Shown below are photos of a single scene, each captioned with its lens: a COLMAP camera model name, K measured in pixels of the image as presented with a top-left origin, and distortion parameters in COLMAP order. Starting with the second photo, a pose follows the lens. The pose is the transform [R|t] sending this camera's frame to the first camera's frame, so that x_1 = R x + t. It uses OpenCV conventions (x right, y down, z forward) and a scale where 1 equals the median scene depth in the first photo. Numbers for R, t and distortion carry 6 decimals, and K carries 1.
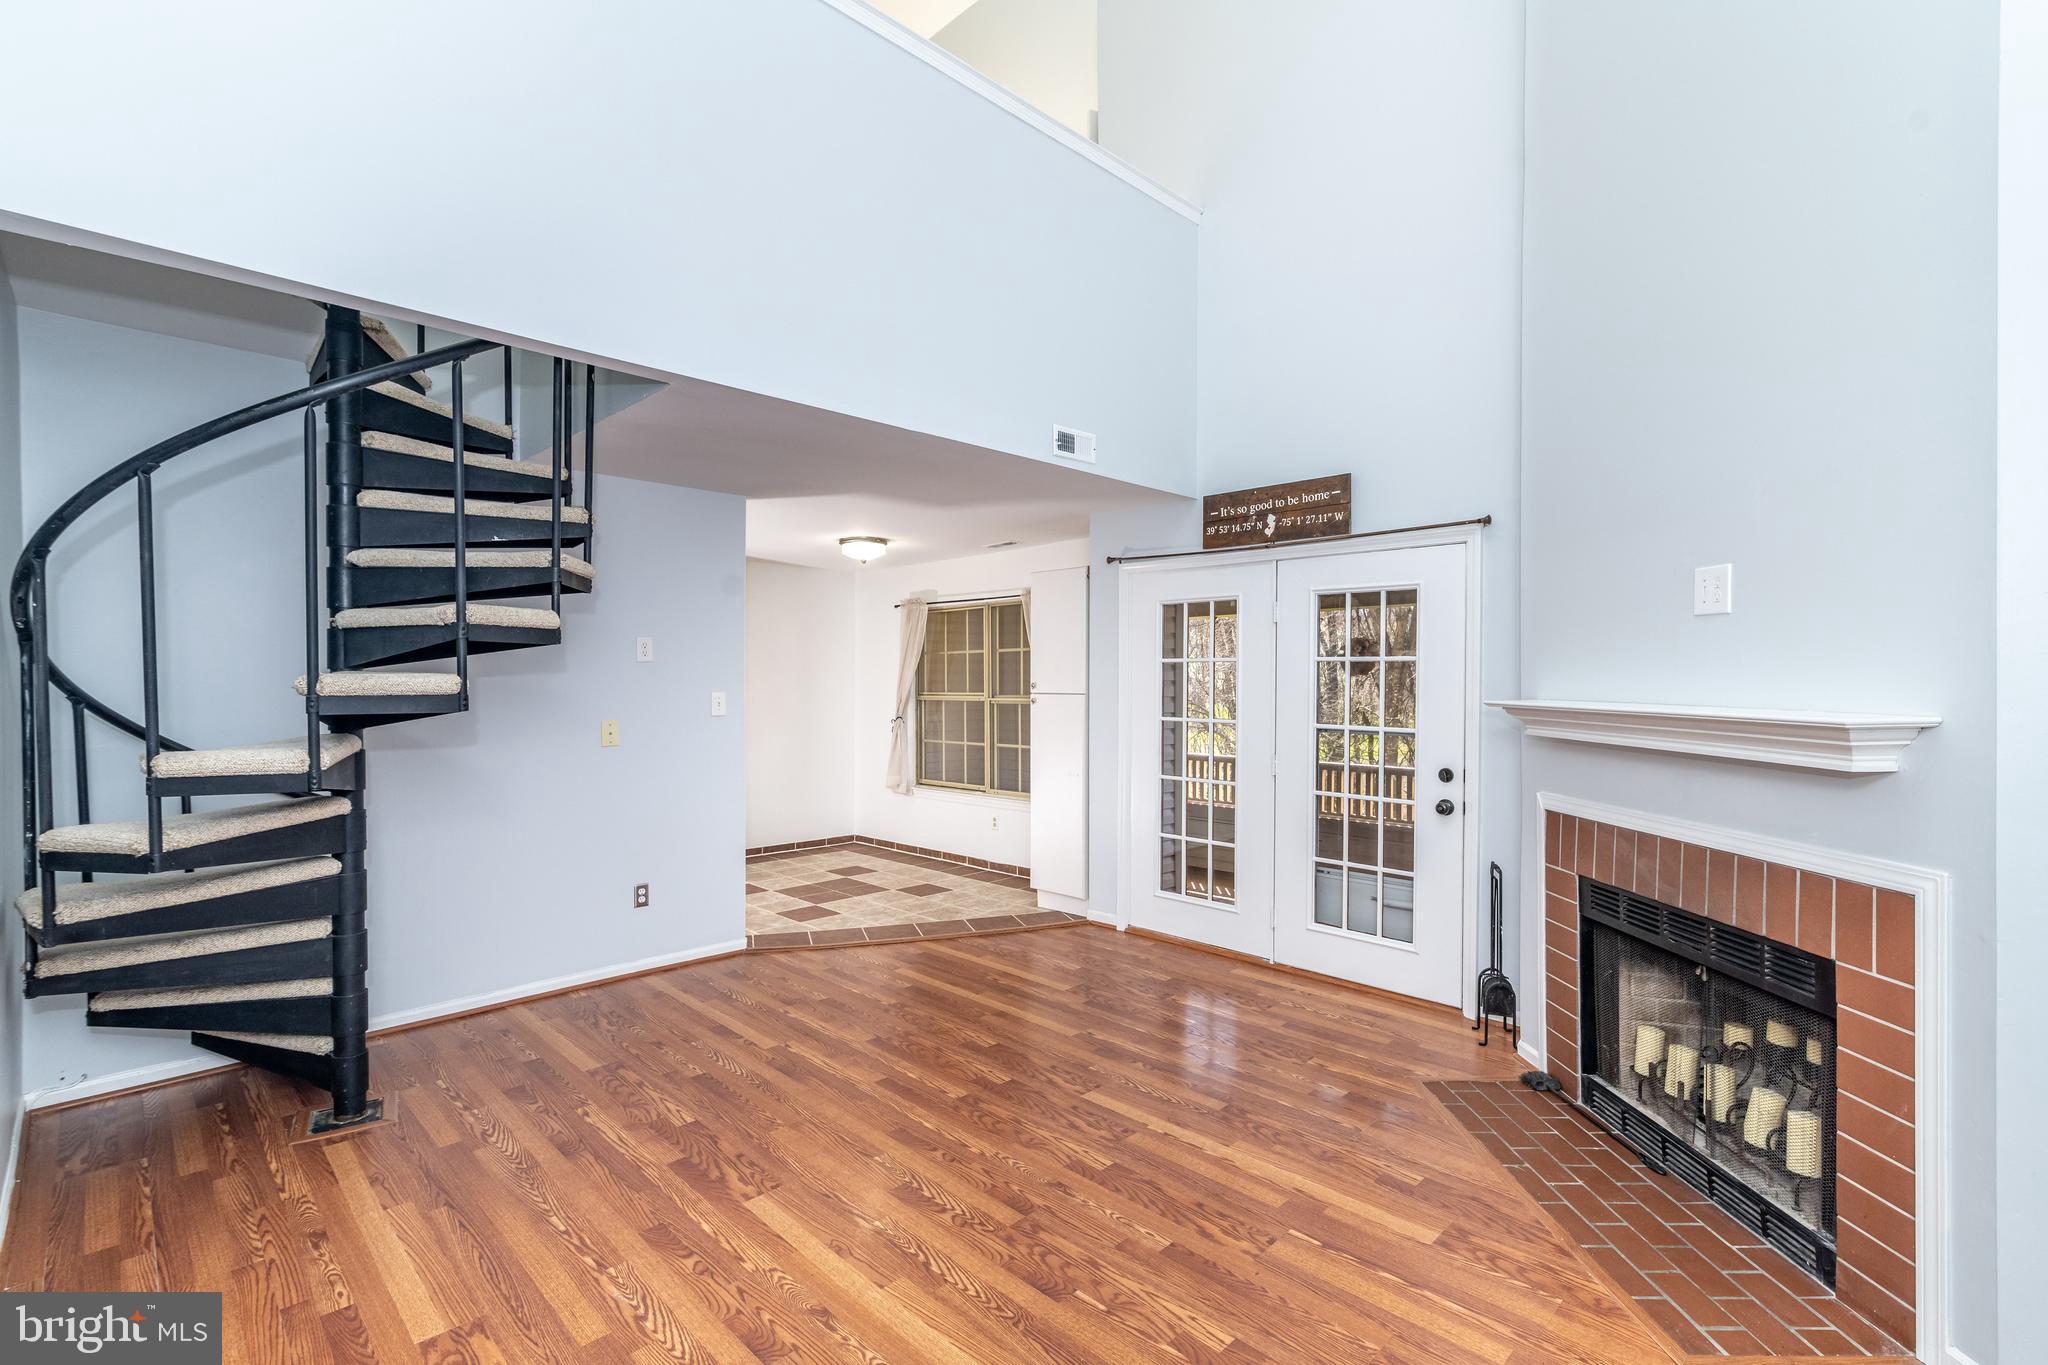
lens RADIAL K [[927.4, 0, 1025.4], [0, 927.4, 688.9], [0, 0, 1]] dist [-0.001455, -0.000220]
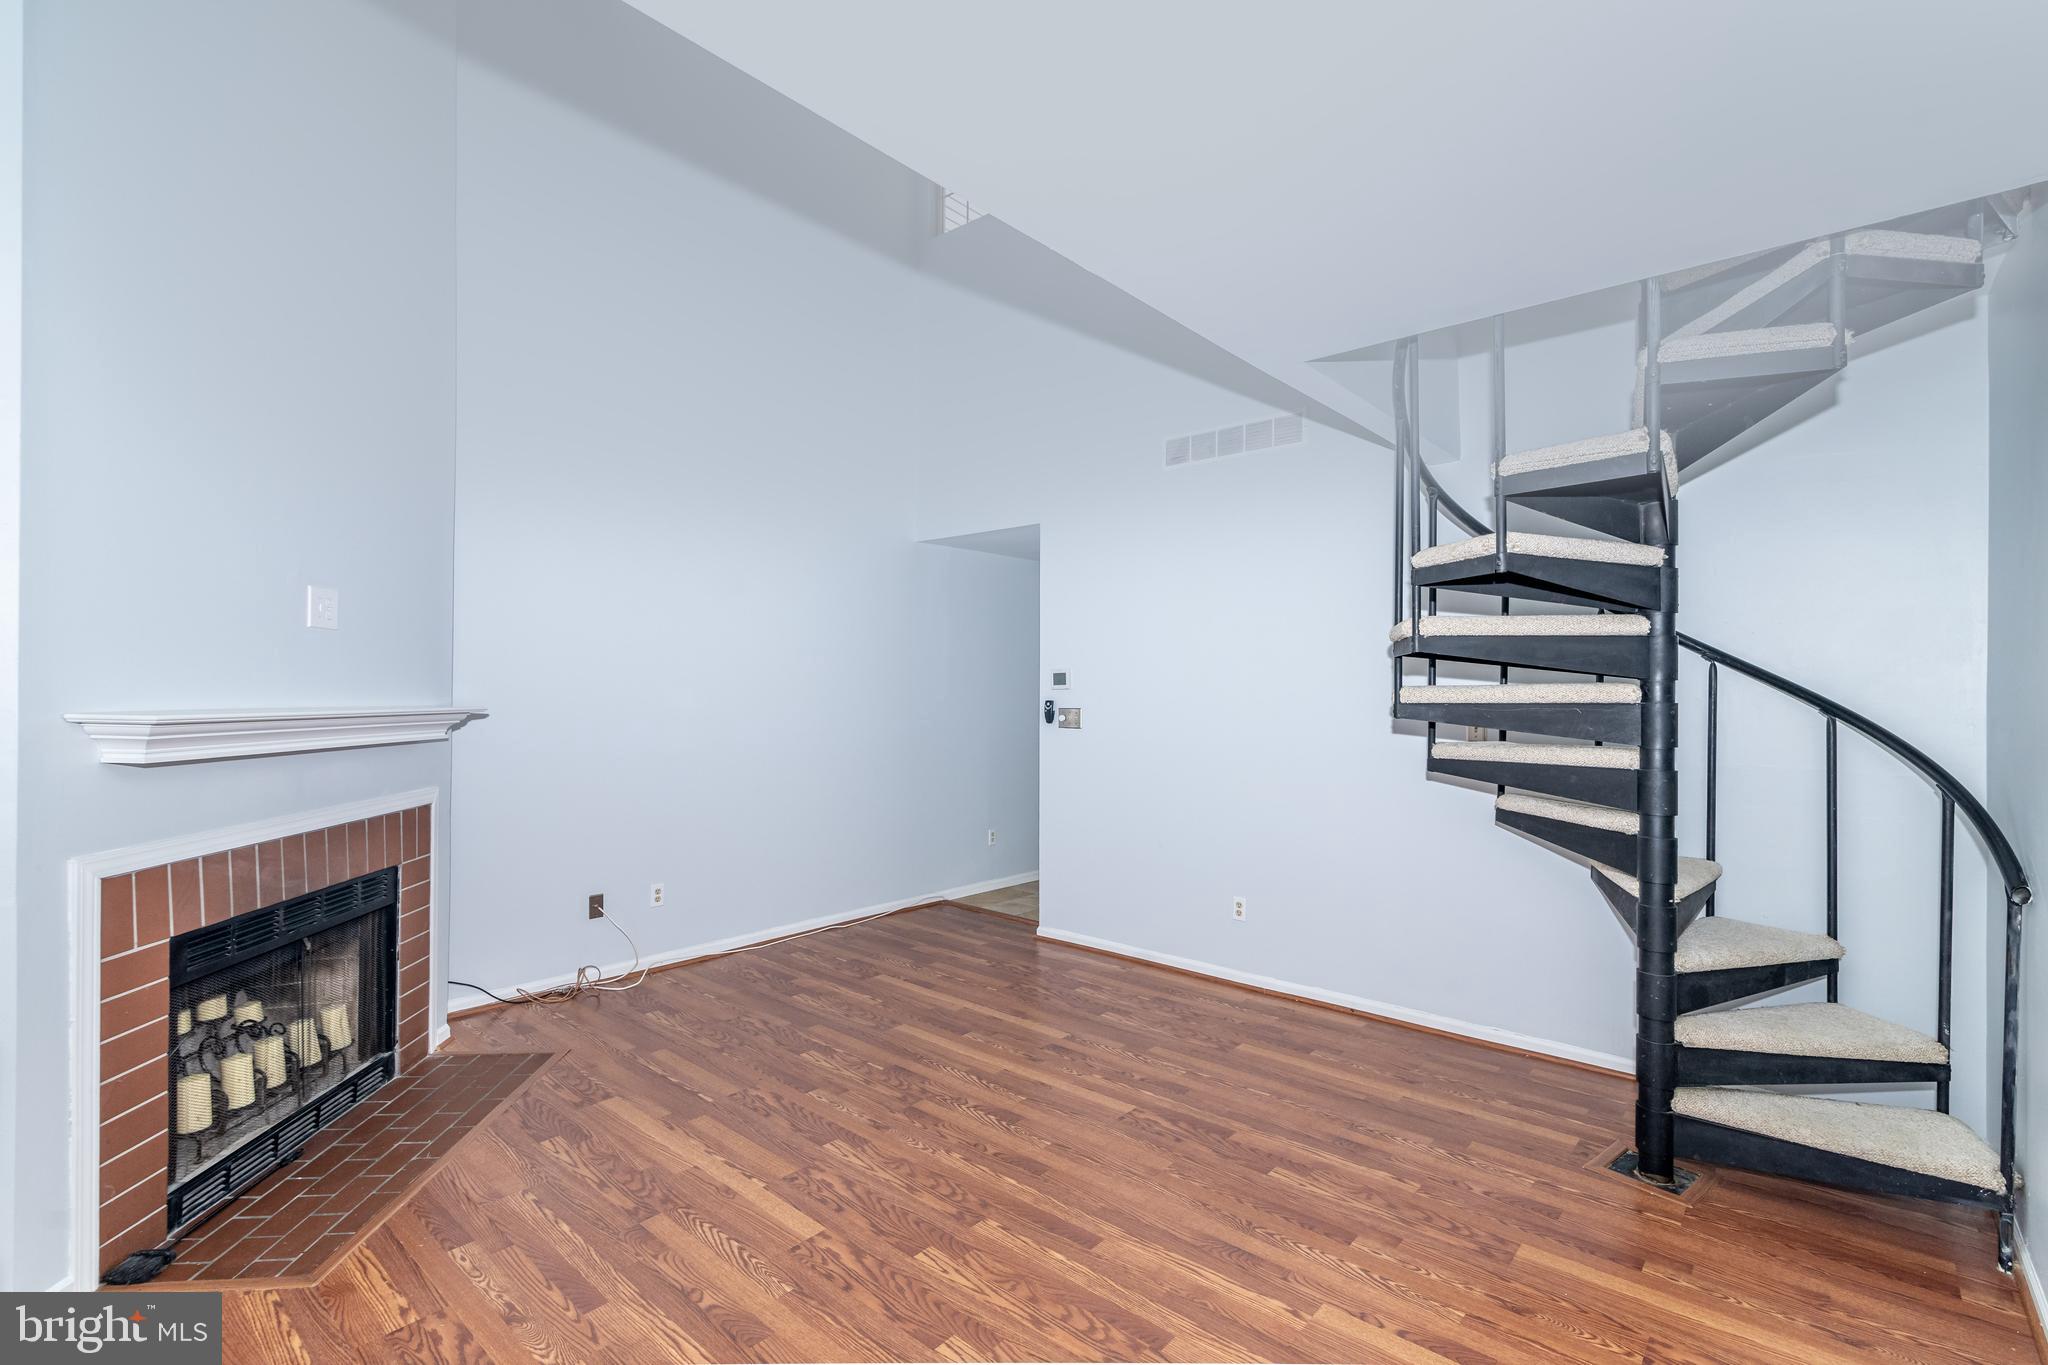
lens RADIAL K [[927.4, 0, 1022.3], [0, 927.4, 691.2], [0, 0, 1]] dist [-0.001455, -0.000220]
pose [[-0.997448, -0.005225, -0.071212, -0.054561], [-0.005830, 0.999949, 0.008298, -0.015376], [0.071165, 0.008692, -0.997427, 2.091705]]
